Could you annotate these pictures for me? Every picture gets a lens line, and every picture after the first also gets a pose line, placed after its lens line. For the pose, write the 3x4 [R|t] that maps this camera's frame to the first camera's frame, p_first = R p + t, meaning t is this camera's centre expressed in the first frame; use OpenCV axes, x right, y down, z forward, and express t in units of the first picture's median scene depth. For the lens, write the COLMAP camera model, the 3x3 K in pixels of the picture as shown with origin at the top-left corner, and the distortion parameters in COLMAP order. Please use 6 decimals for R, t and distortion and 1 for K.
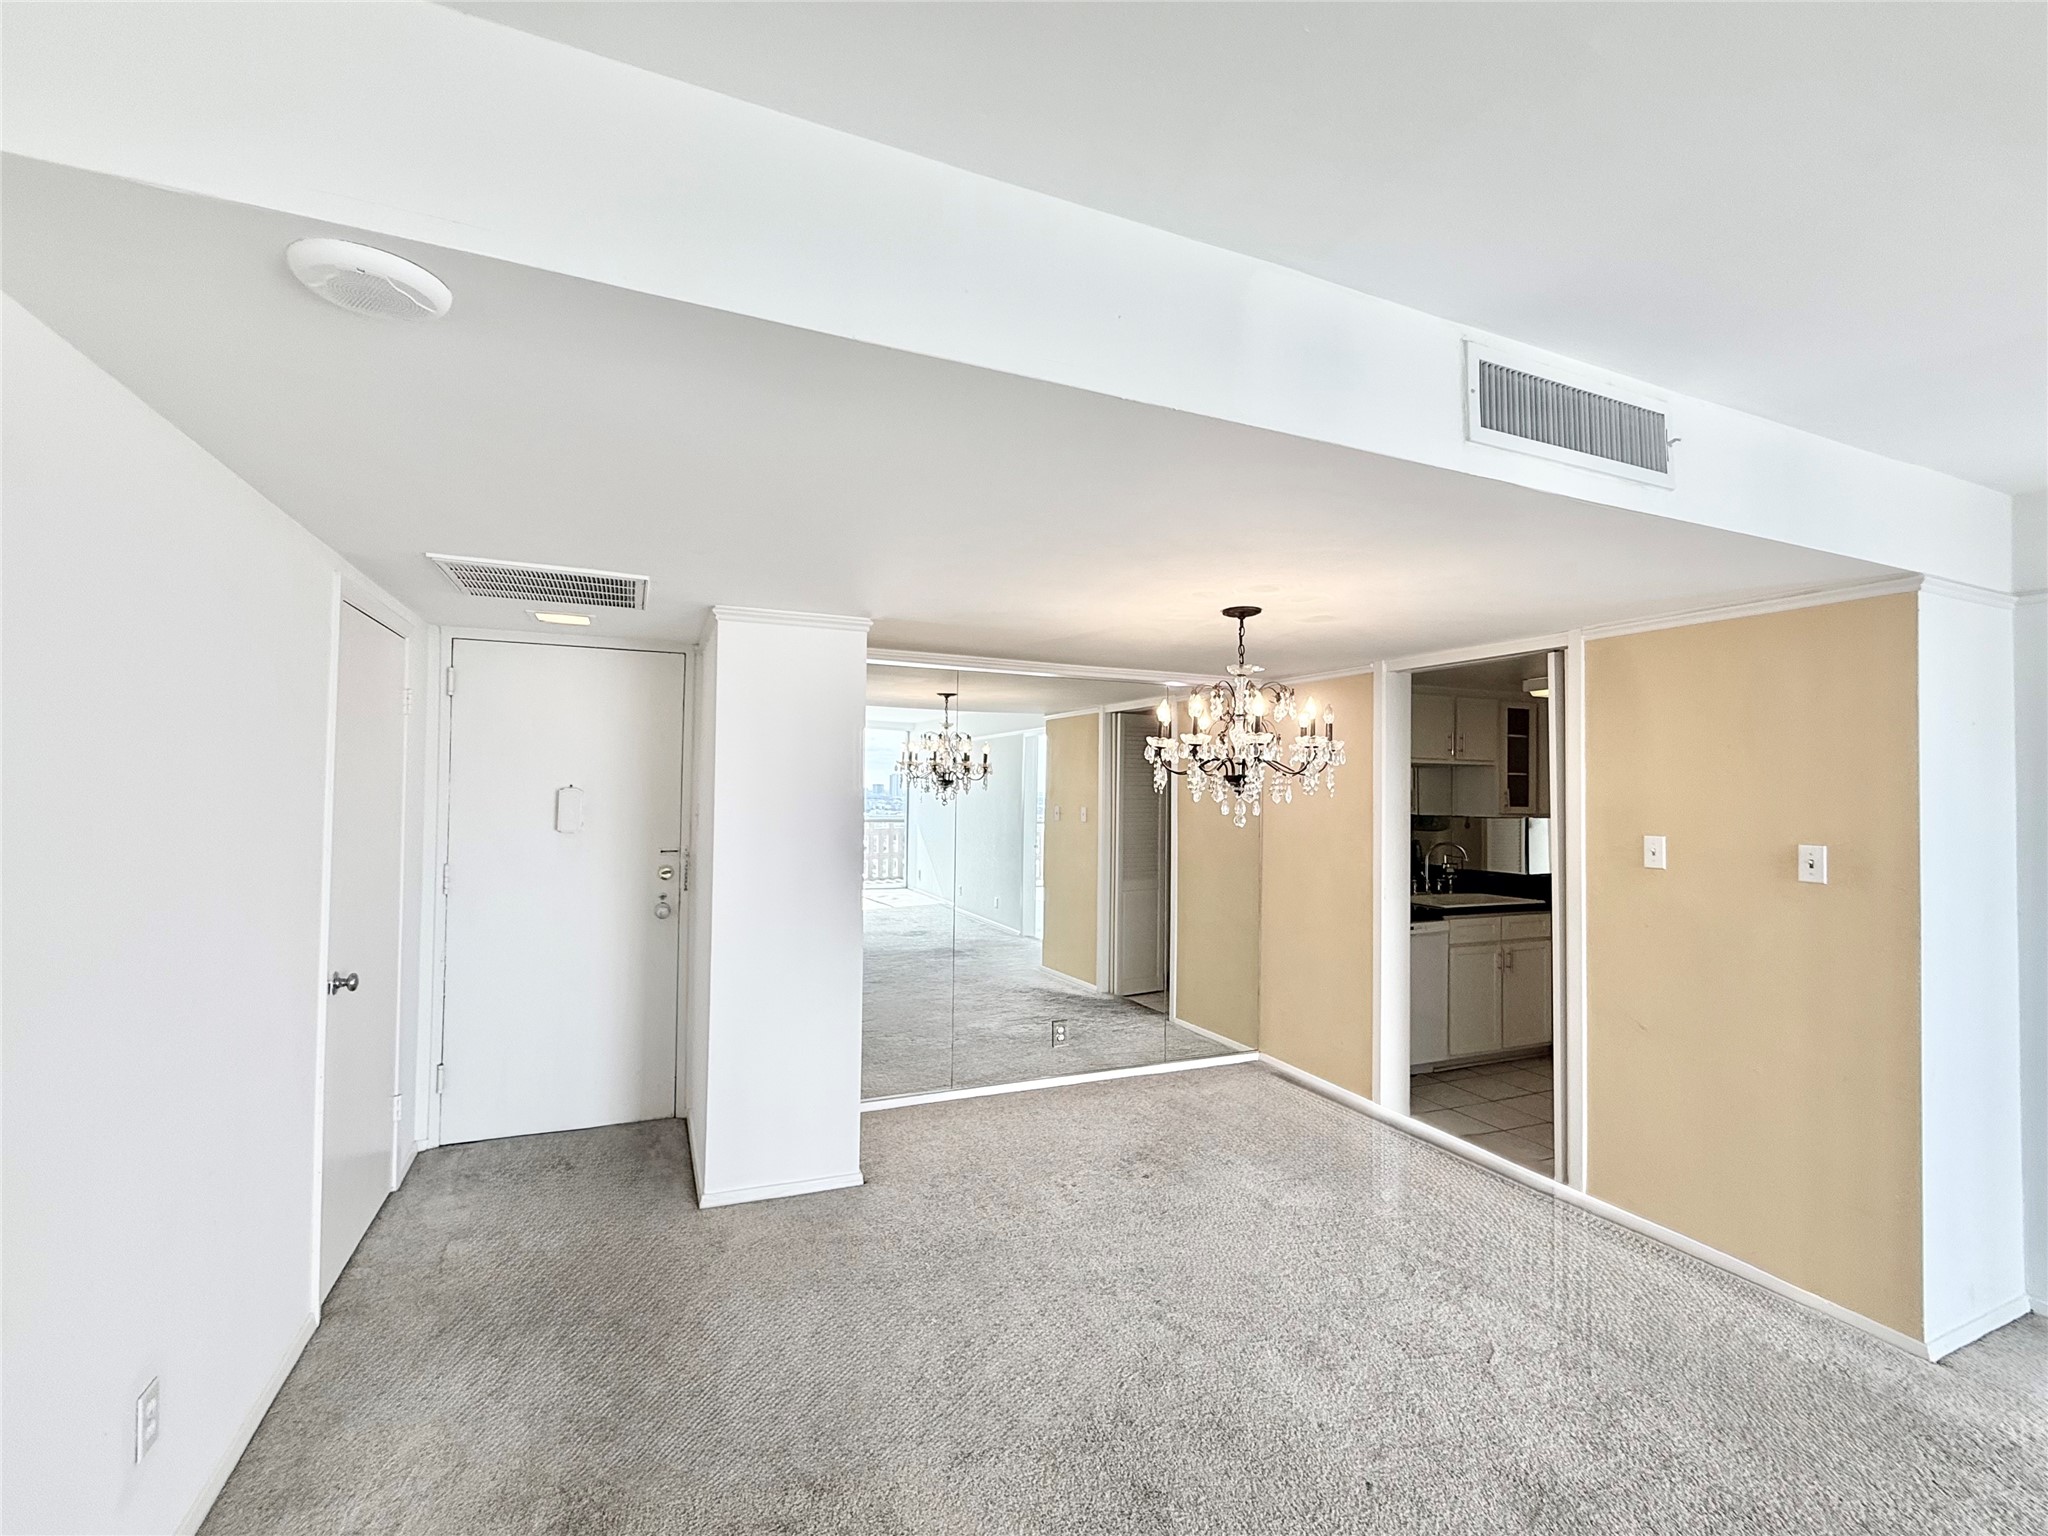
lens RADIAL K [[894.8, 0, 1029.1], [0, 894.8, 766.6], [0, 0, 1]] dist [-0.002137, -0.000111]
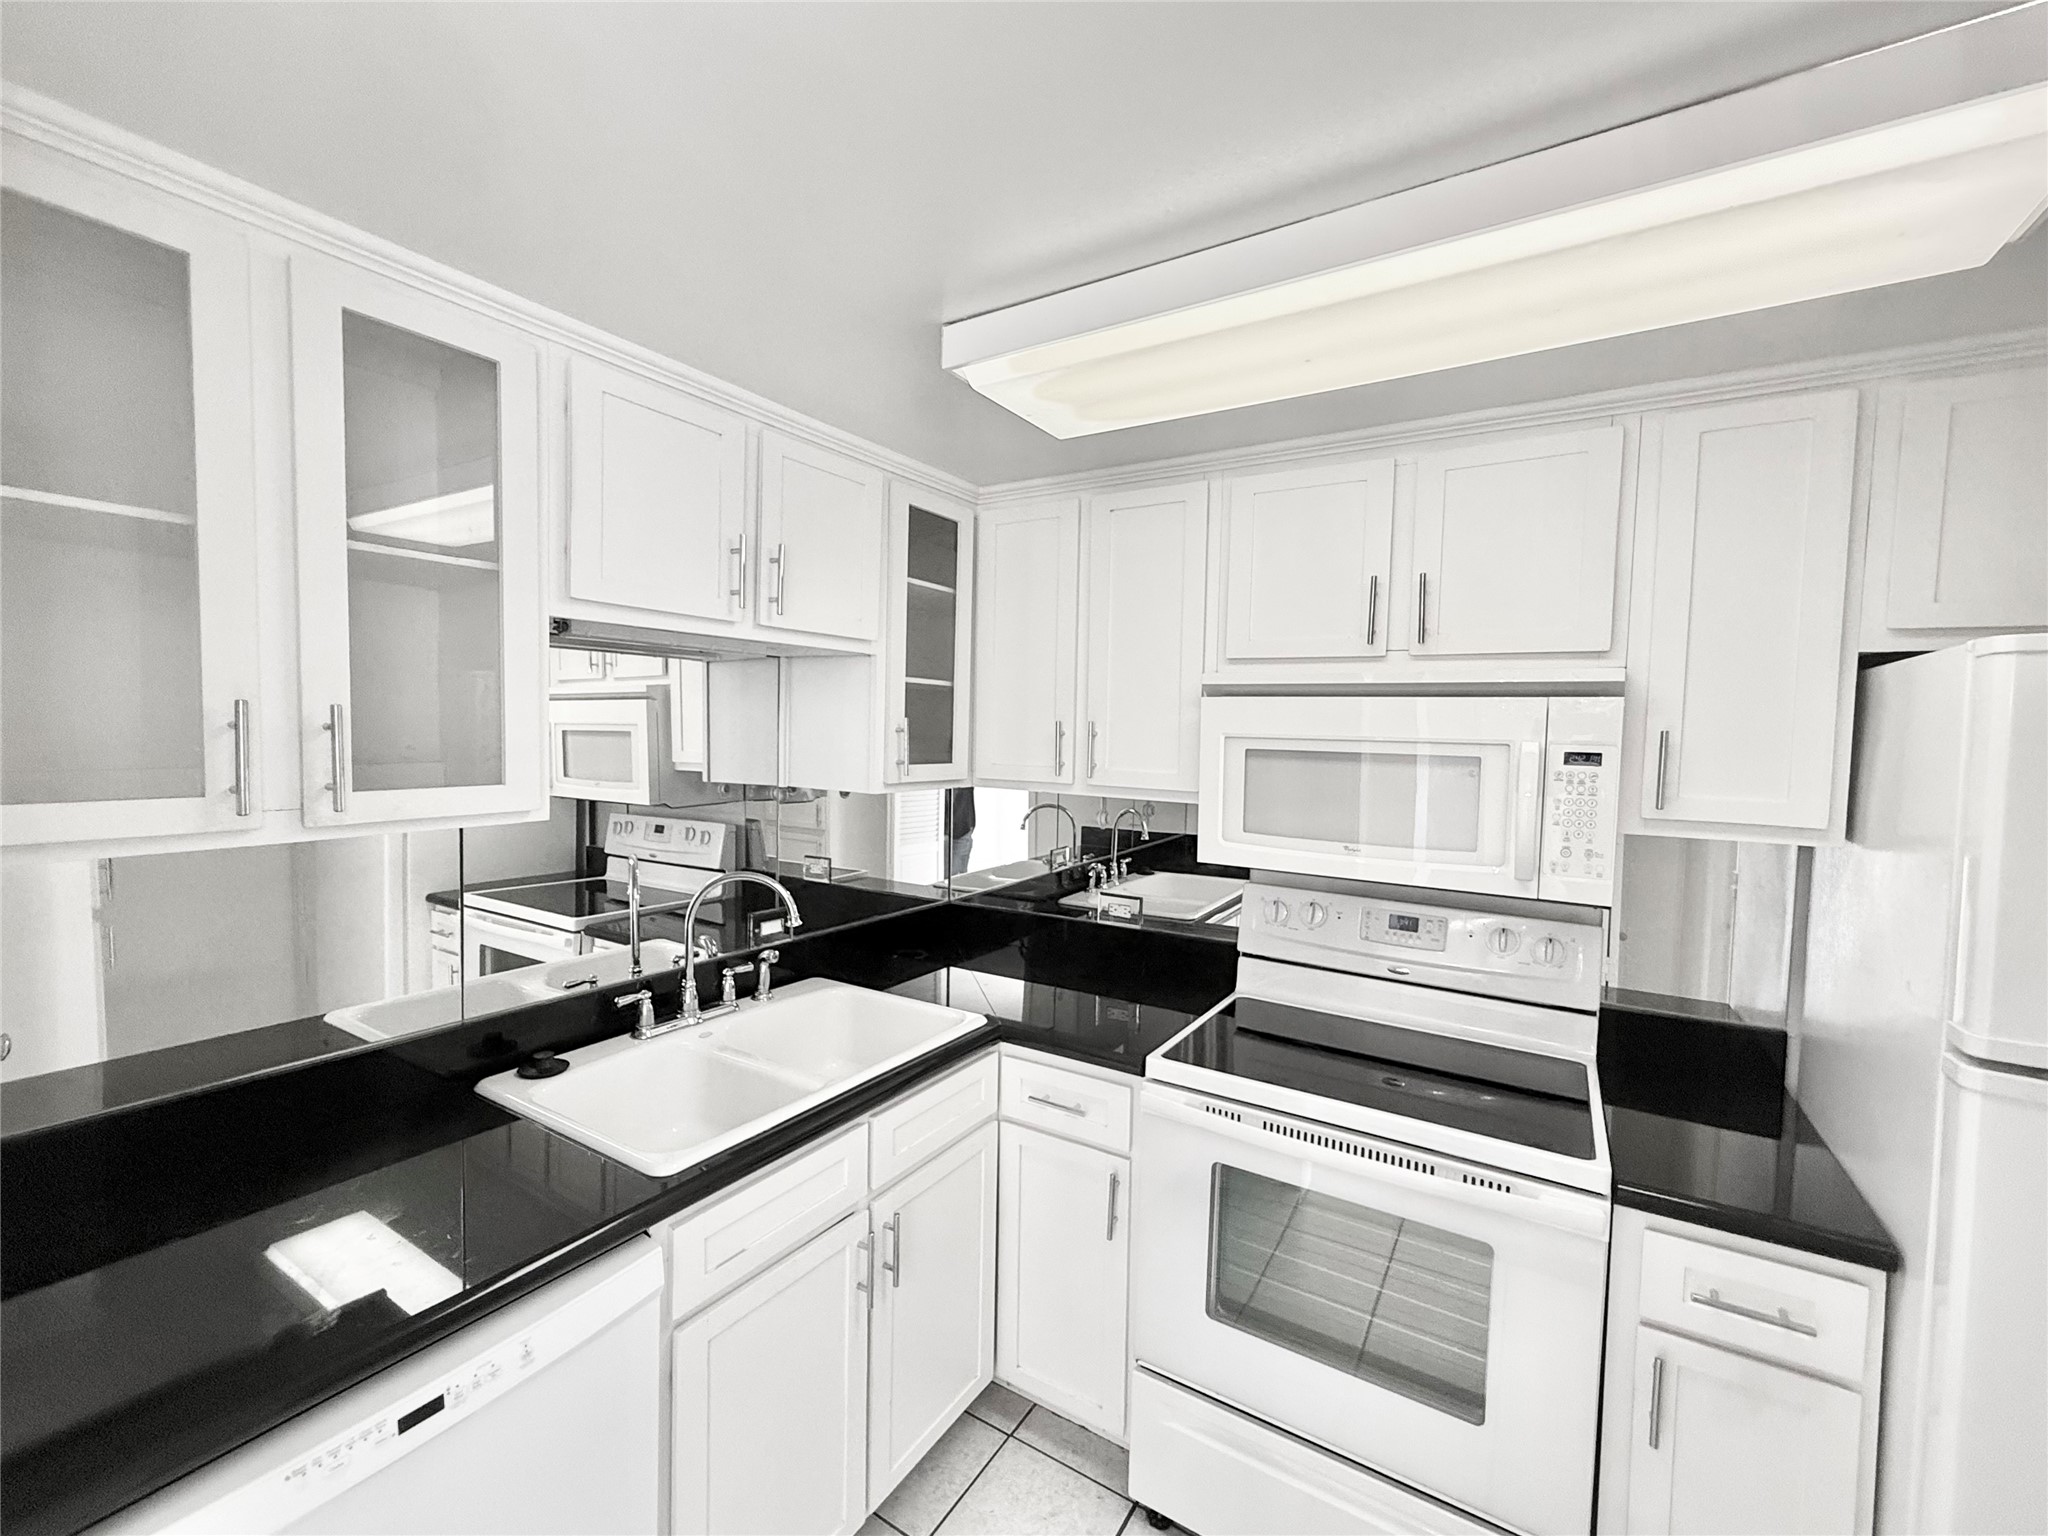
lens RADIAL K [[848.0, 0, 1012.3], [0, 848.0, 770.0], [0, 0, 1]] dist [-0.005368, 0.000209]
pose [[0.836435, -0.017277, 0.547794, 0.369215], [-0.023297, 0.997479, 0.067033, 0.021730], [-0.547571, -0.068831, 0.833923, 0.660656]]
